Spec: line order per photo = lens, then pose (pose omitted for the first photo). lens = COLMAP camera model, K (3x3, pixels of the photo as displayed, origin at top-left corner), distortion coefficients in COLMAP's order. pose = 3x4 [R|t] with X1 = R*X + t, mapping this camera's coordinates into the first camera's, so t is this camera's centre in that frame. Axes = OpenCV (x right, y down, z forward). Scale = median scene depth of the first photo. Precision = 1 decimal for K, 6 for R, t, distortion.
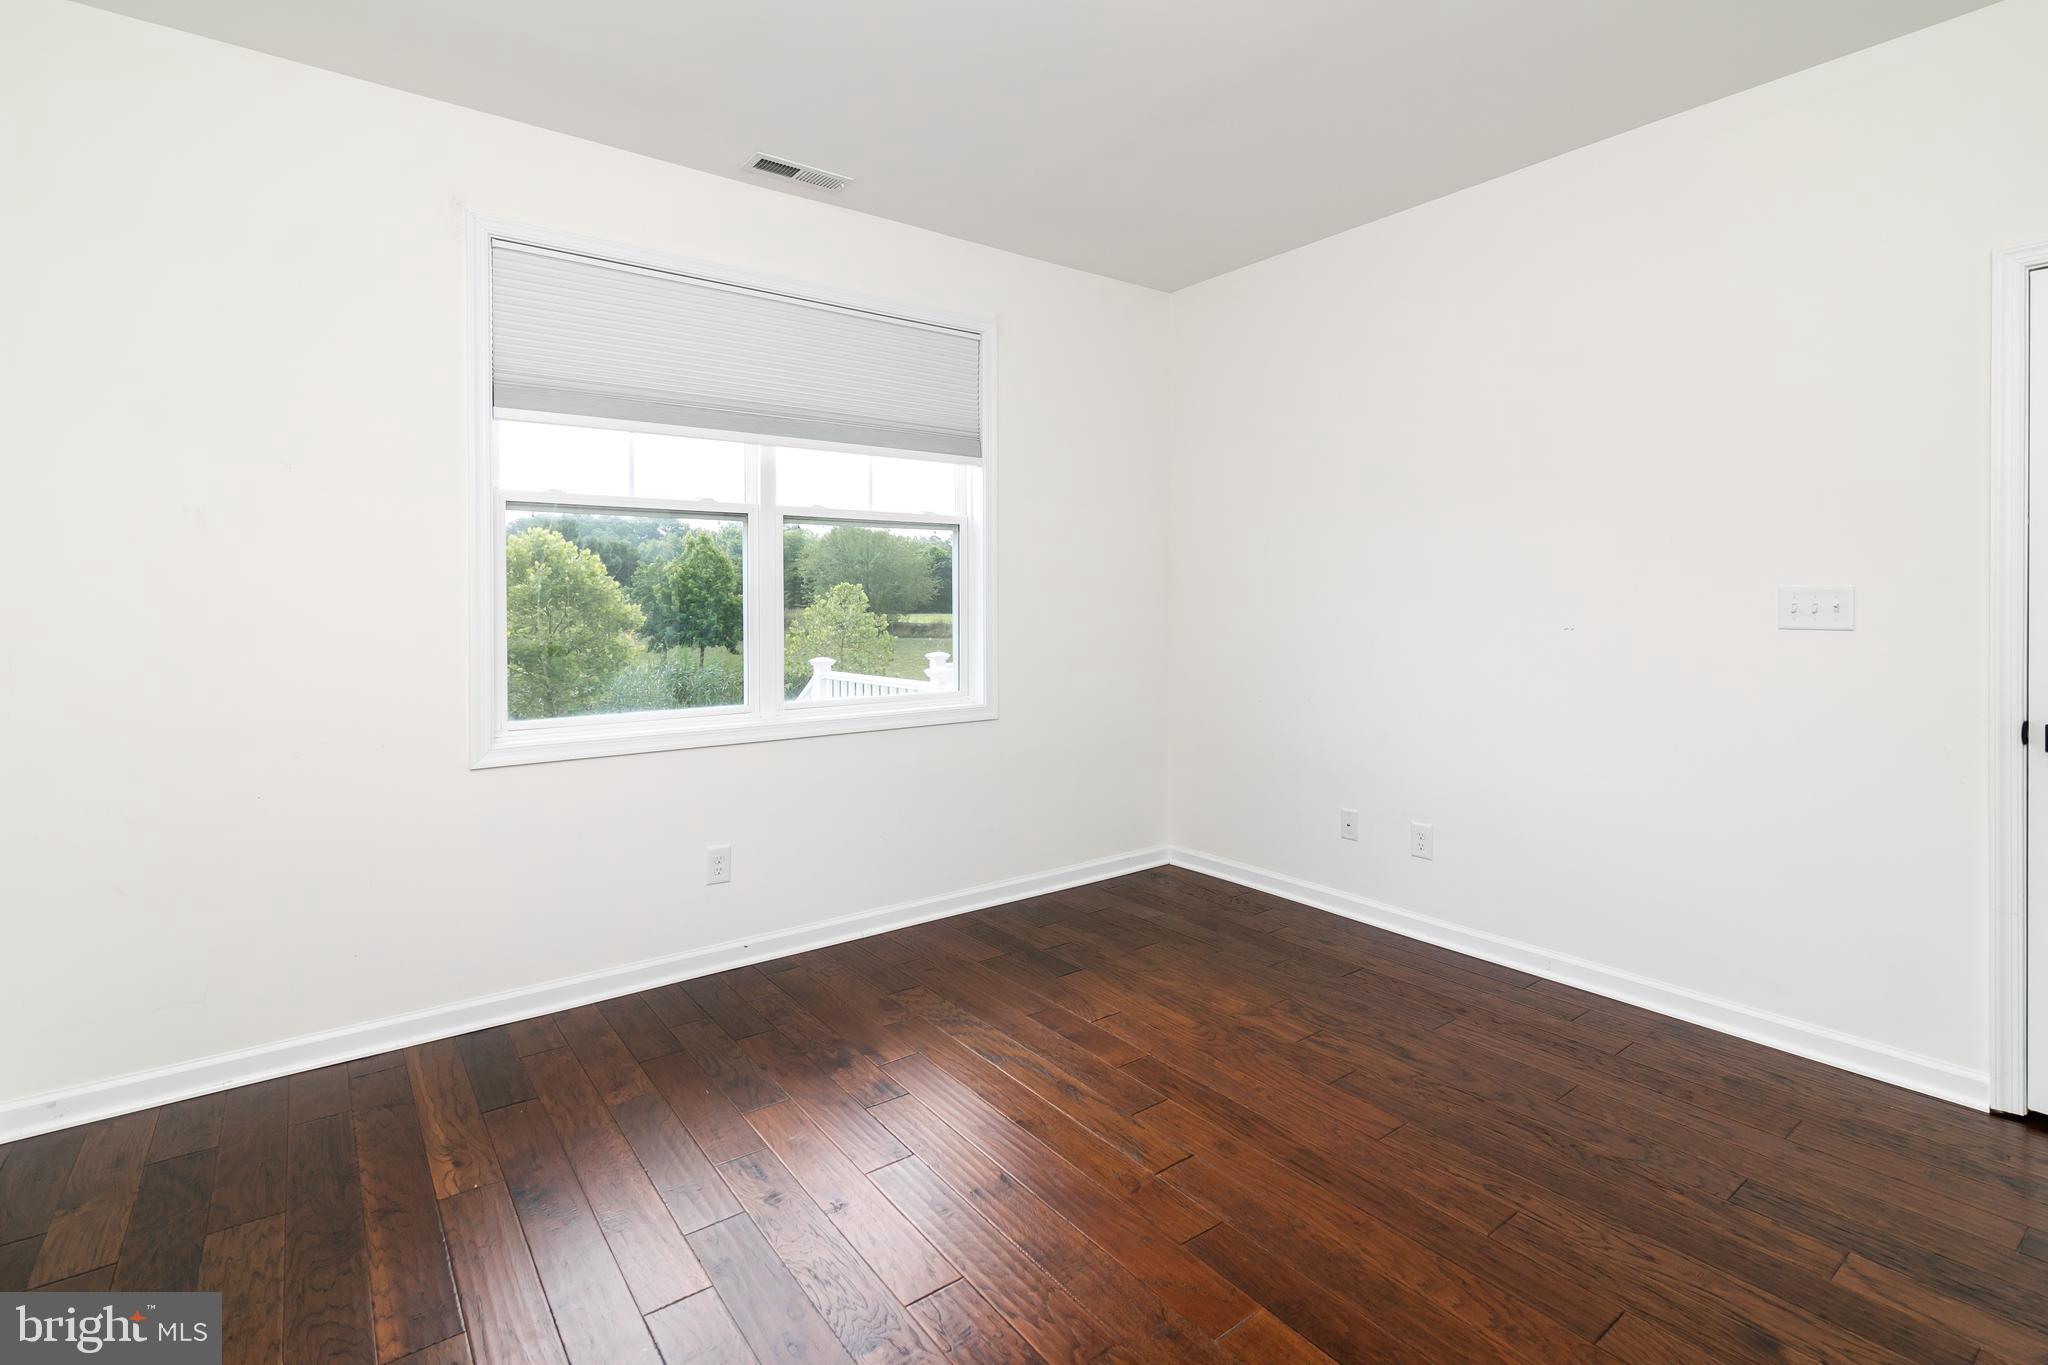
lens RADIAL K [[982.4, 0, 1061.4], [0, 982.4, 665.1], [0, 0, 1]] dist [0.009119, -0.005920]
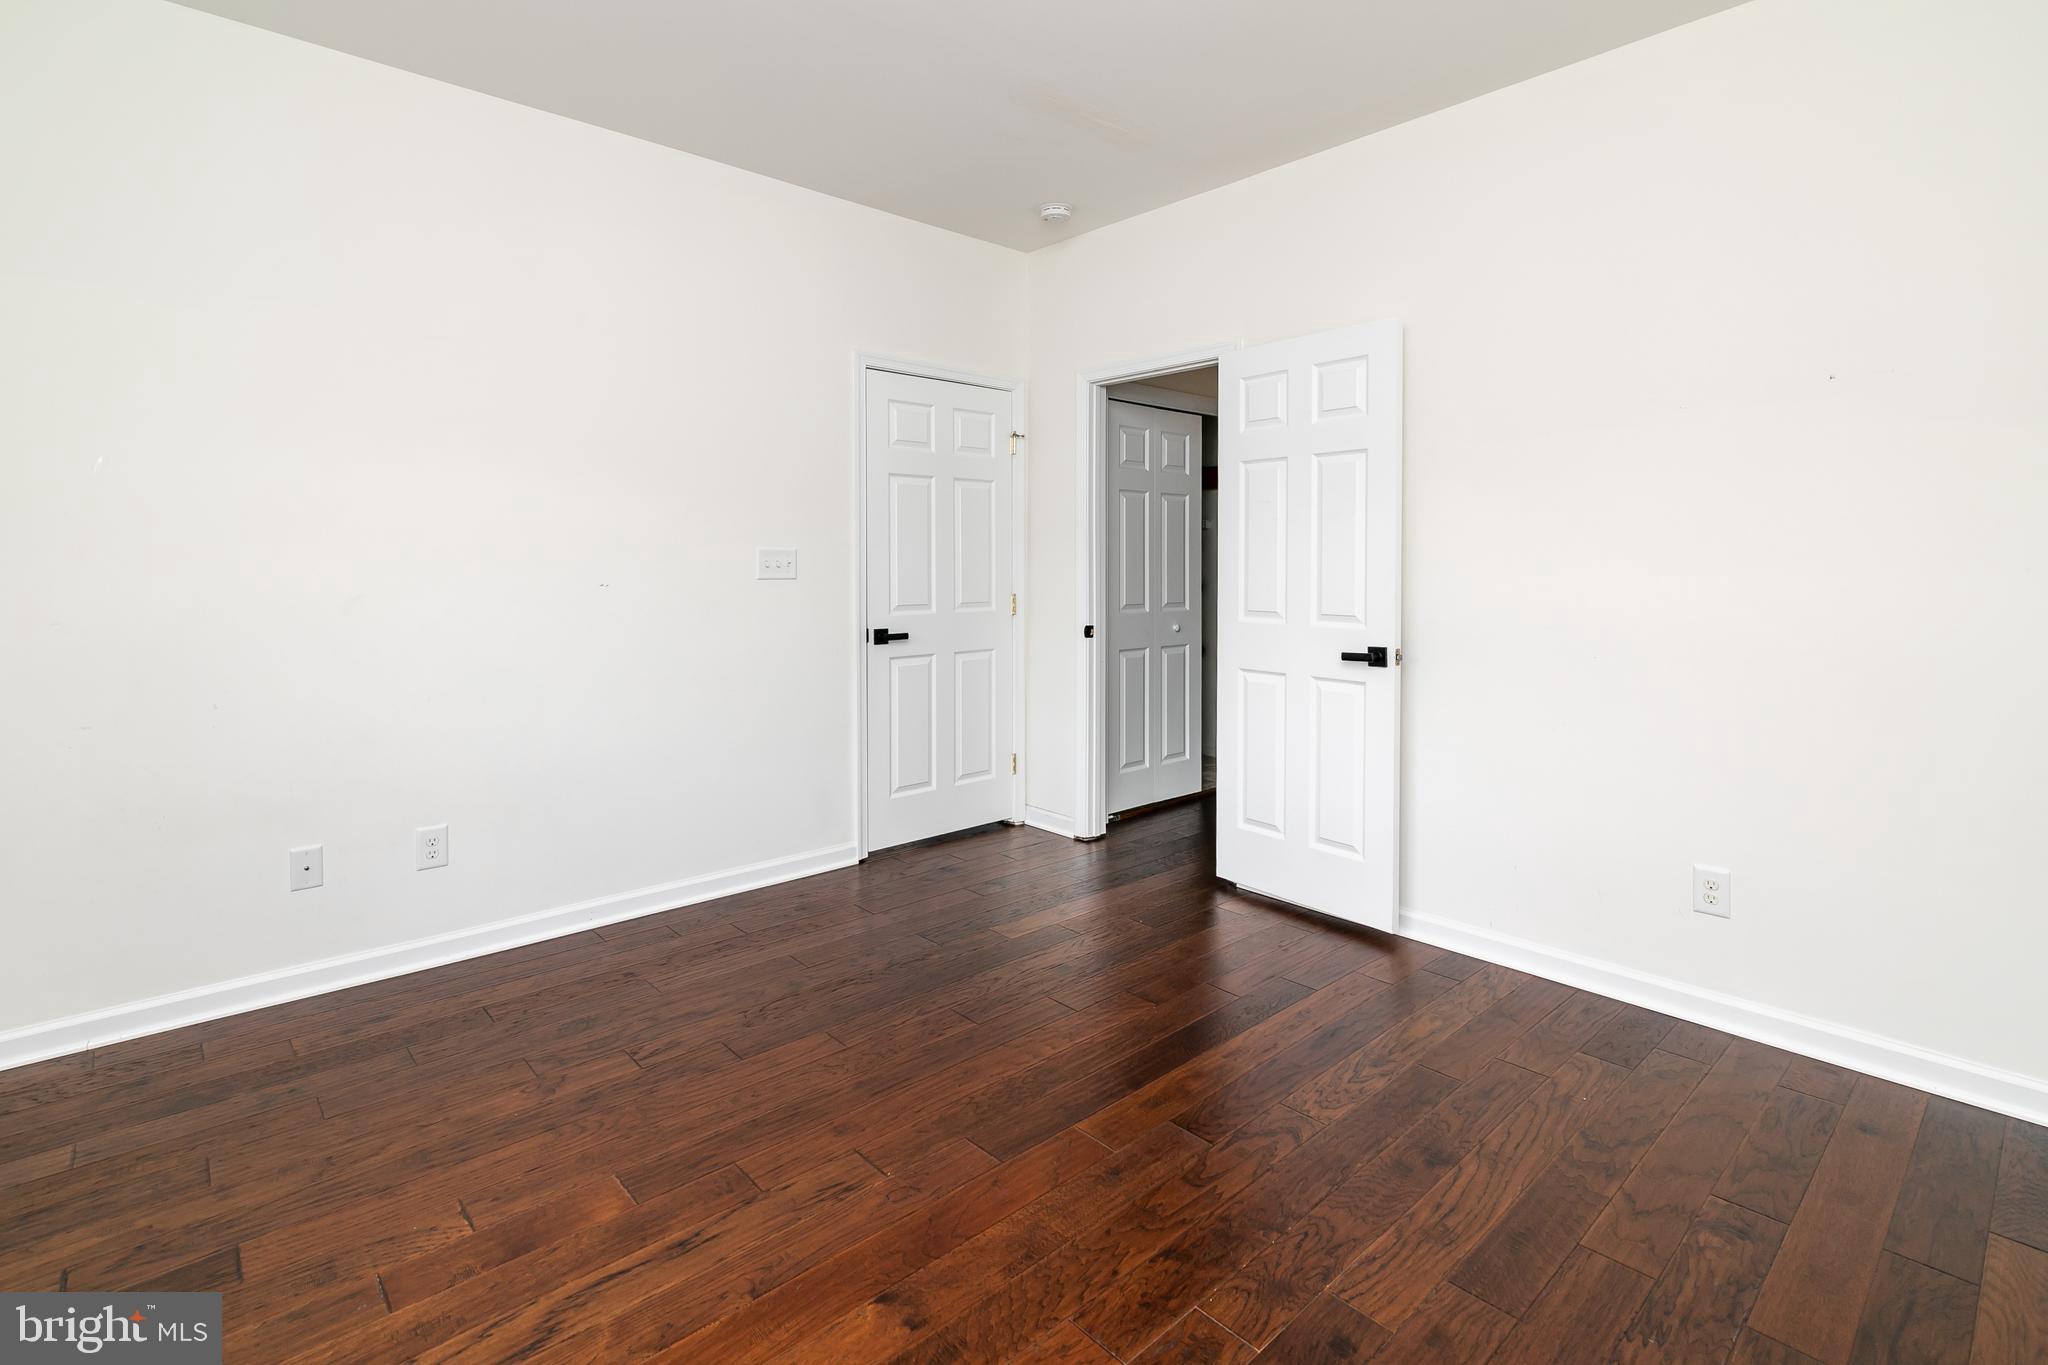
lens RADIAL K [[982.4, 0, 1016.3], [0, 982.4, 609.2], [0, 0, 1]] dist [0.009119, -0.005920]
pose [[-0.069524, -0.050178, 0.996318, -0.620319], [0.070869, 0.995962, 0.055105, -0.042630], [-0.995060, 0.074439, -0.065687, 0.692077]]
